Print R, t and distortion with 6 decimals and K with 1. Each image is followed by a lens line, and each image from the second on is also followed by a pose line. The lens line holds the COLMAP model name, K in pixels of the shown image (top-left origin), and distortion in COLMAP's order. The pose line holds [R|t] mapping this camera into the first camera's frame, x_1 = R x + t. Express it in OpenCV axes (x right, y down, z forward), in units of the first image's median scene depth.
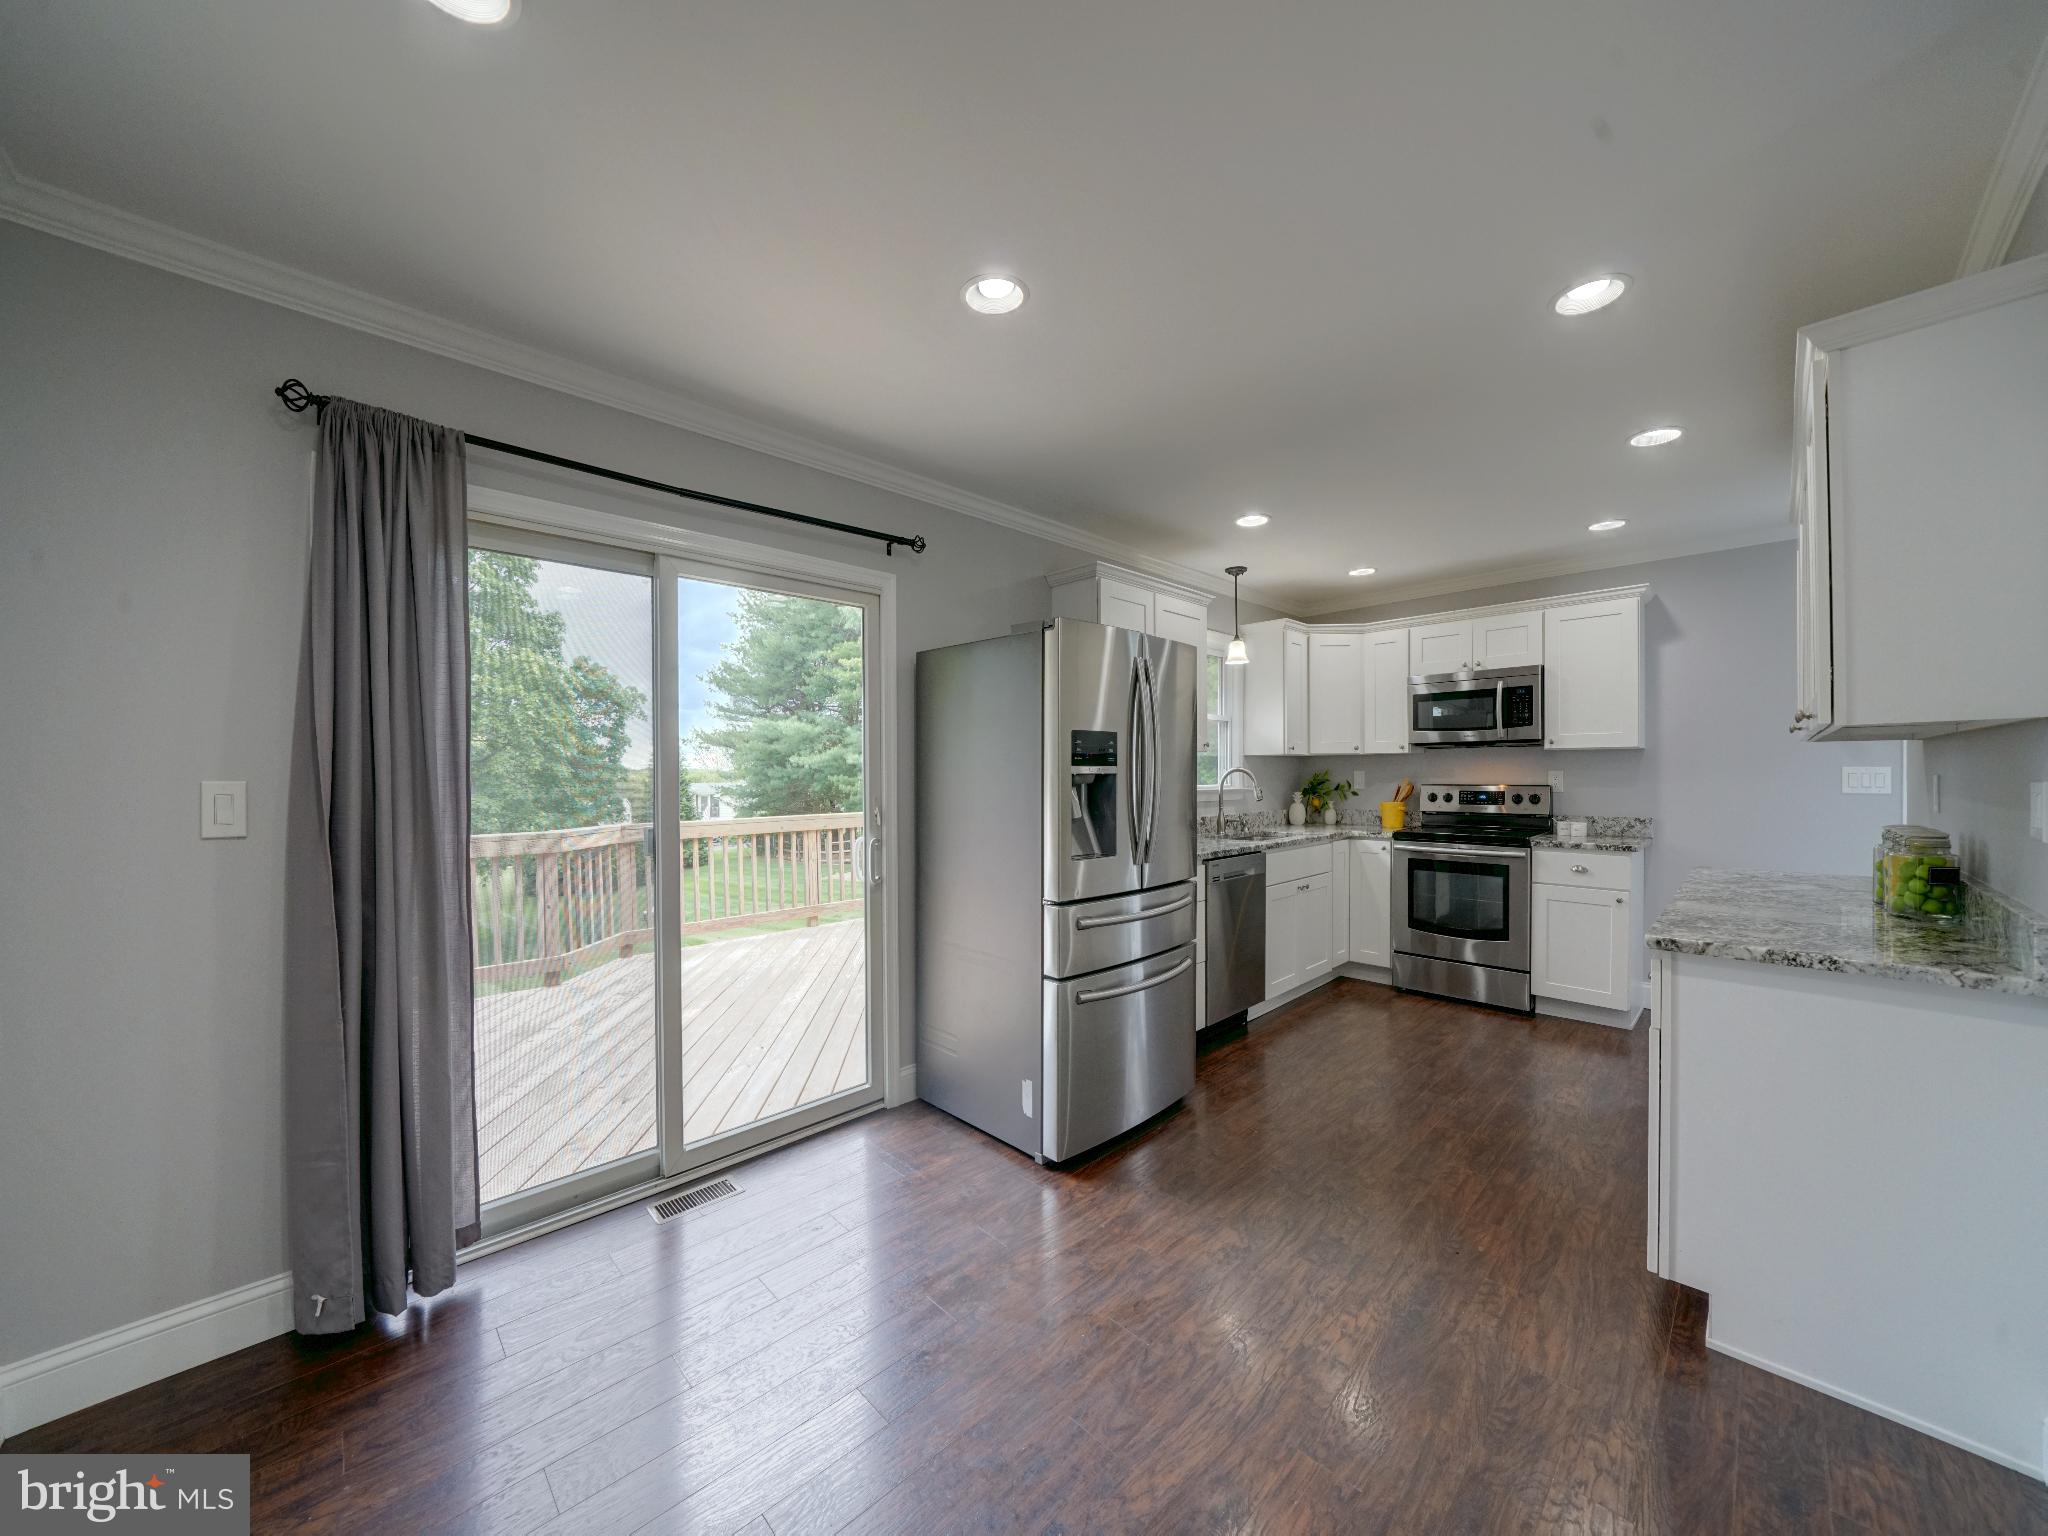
lens RADIAL K [[746.0, 0, 1016.5], [0, 746.0, 778.8], [0, 0, 1]] dist [-0.005726, 0.000066]
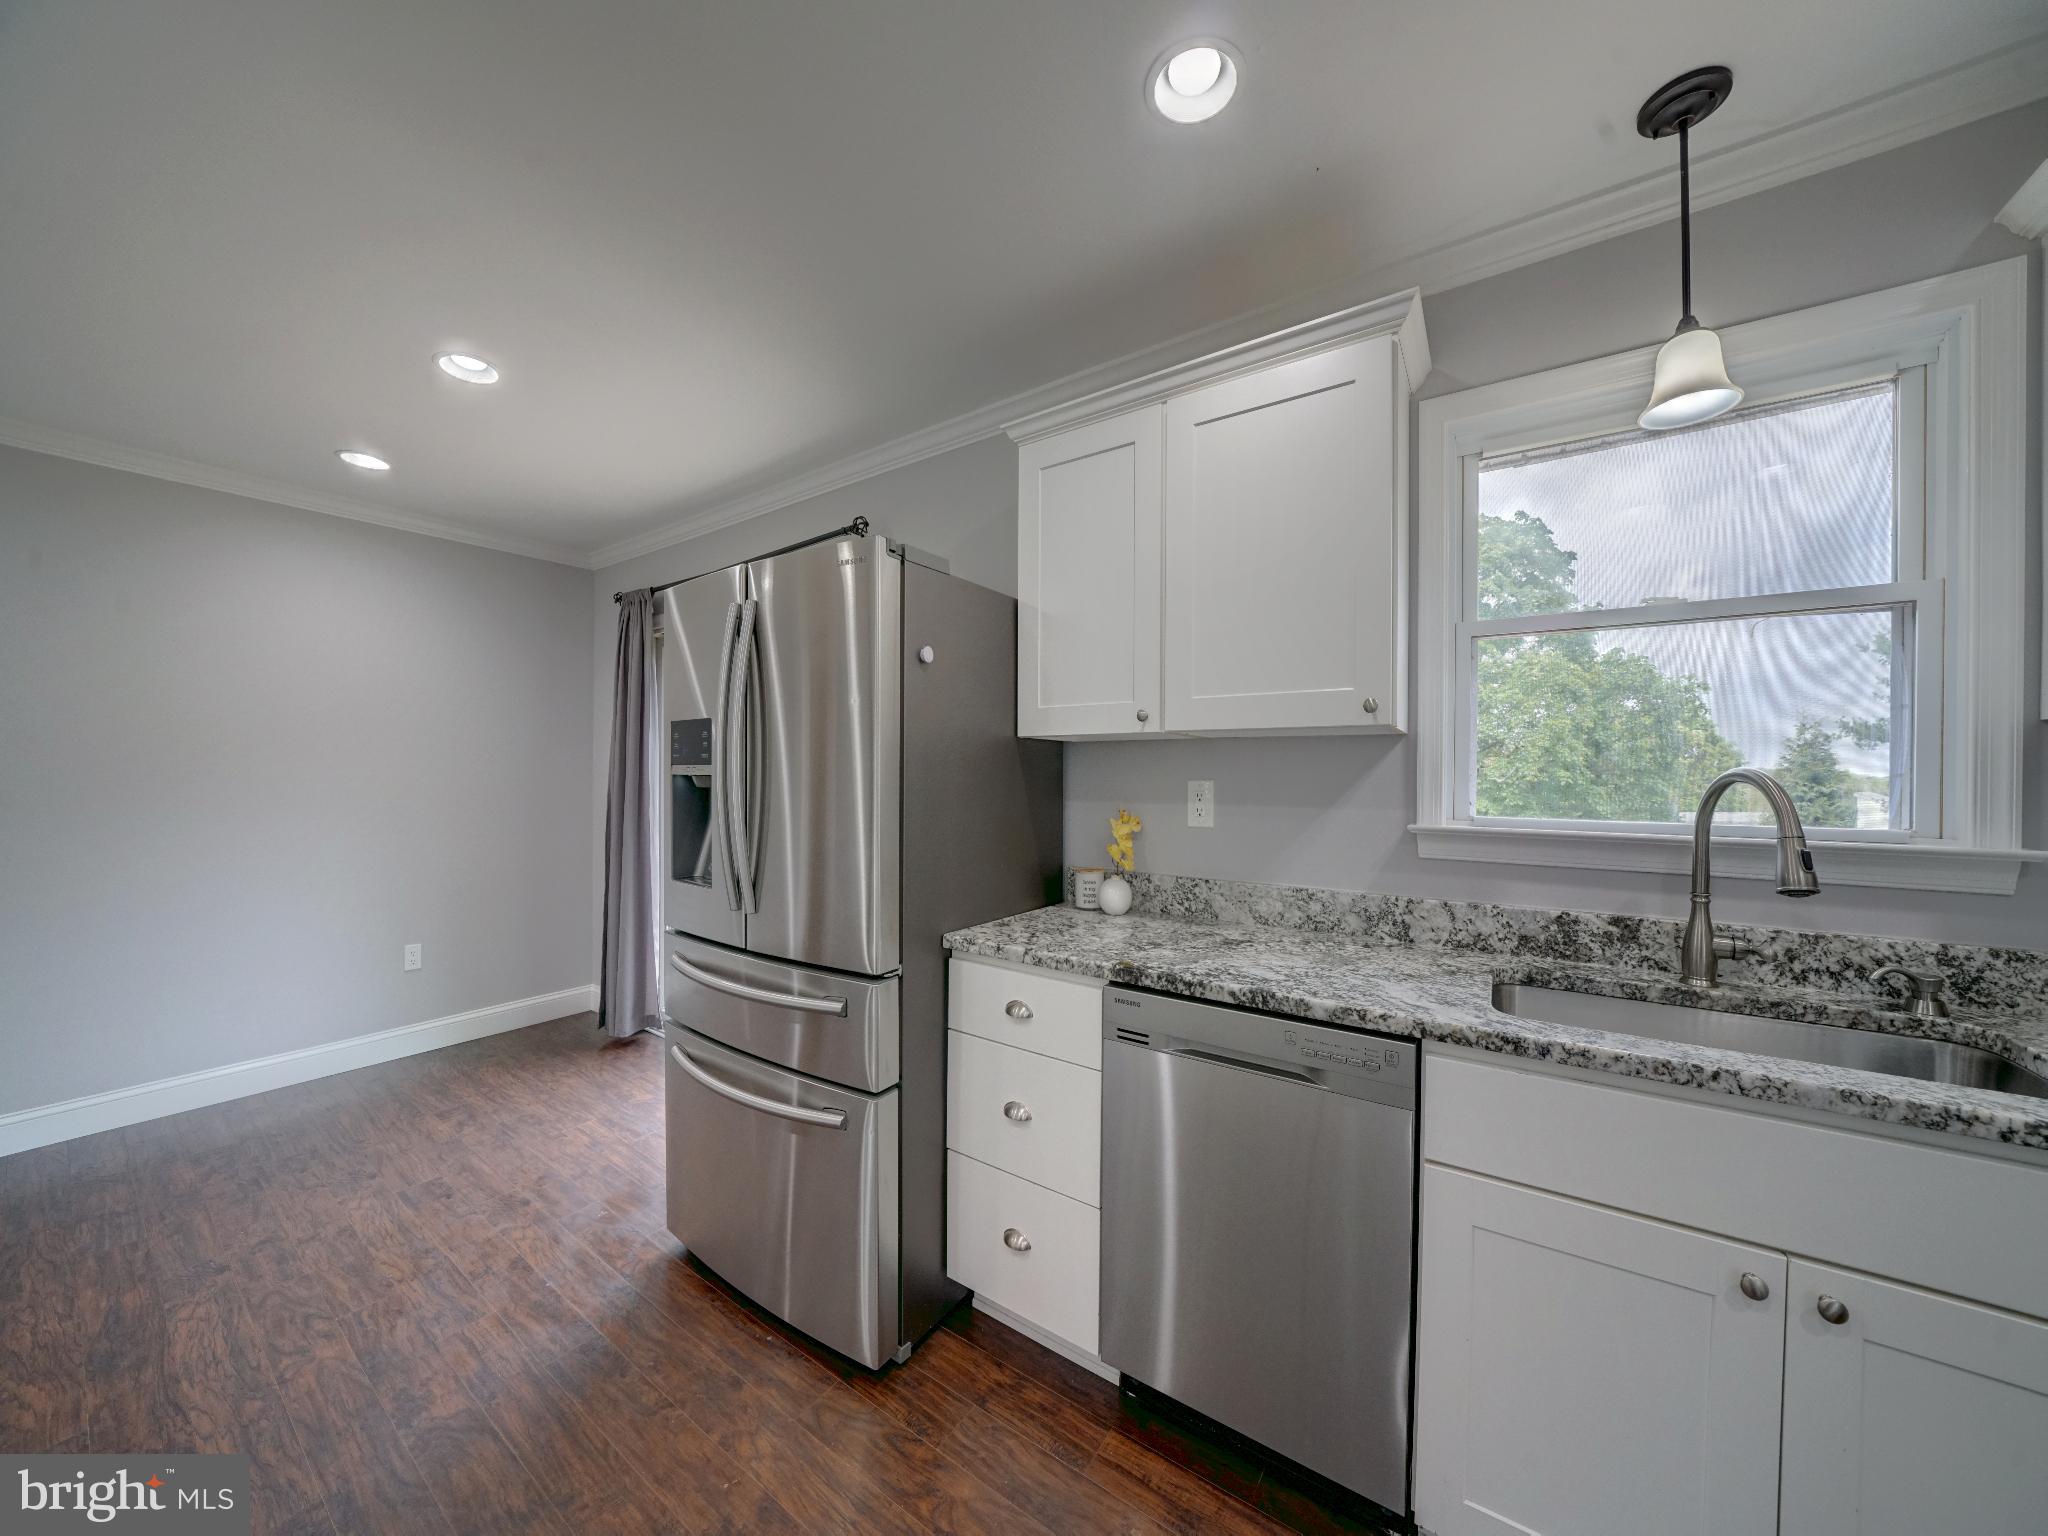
lens RADIAL K [[707.3, 0, 1012.0], [0, 707.3, 777.0], [0, 0, 1]] dist [-0.015688, 0.000355]
pose [[0.188212, 0.009334, -0.982084, 0.609659], [-0.017181, 0.999833, 0.006210, -0.010171], [0.981978, 0.015705, 0.188341, 0.815805]]
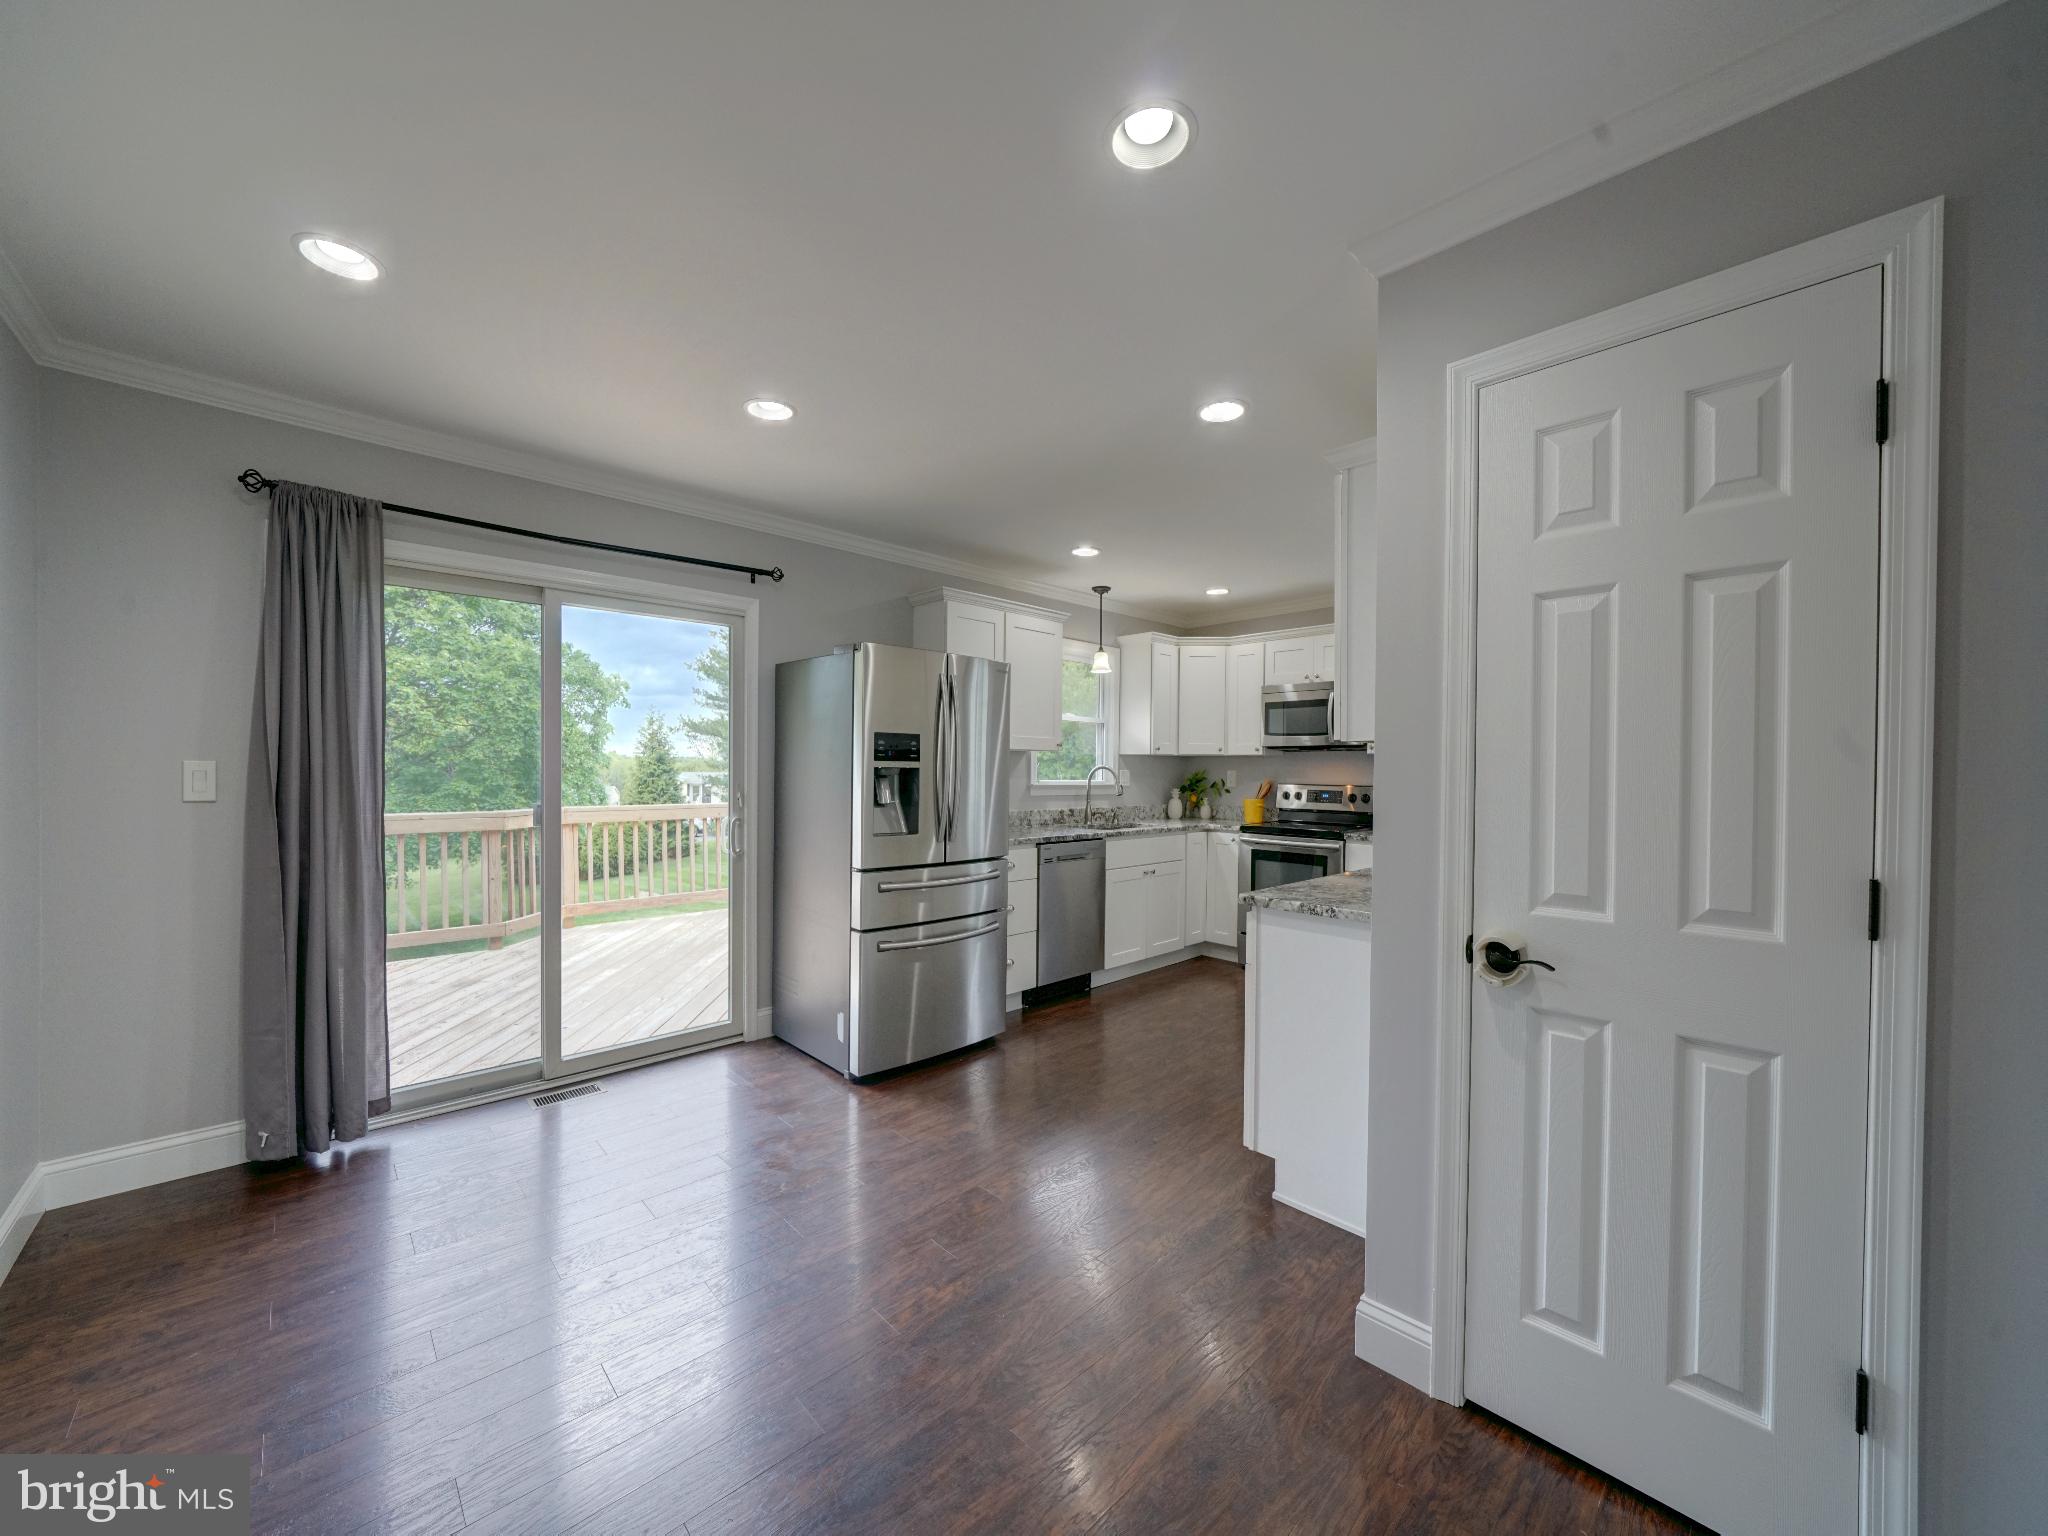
lens RADIAL K [[773.7, 0, 1015.5], [0, 773.7, 781.5], [0, 0, 1]] dist [-0.001057, -0.000038]
pose [[0.999765, 0.018474, -0.011348, 0.217084], [-0.018359, 0.999780, 0.010159, -0.000152], [0.011534, -0.009948, 0.999884, -0.196286]]
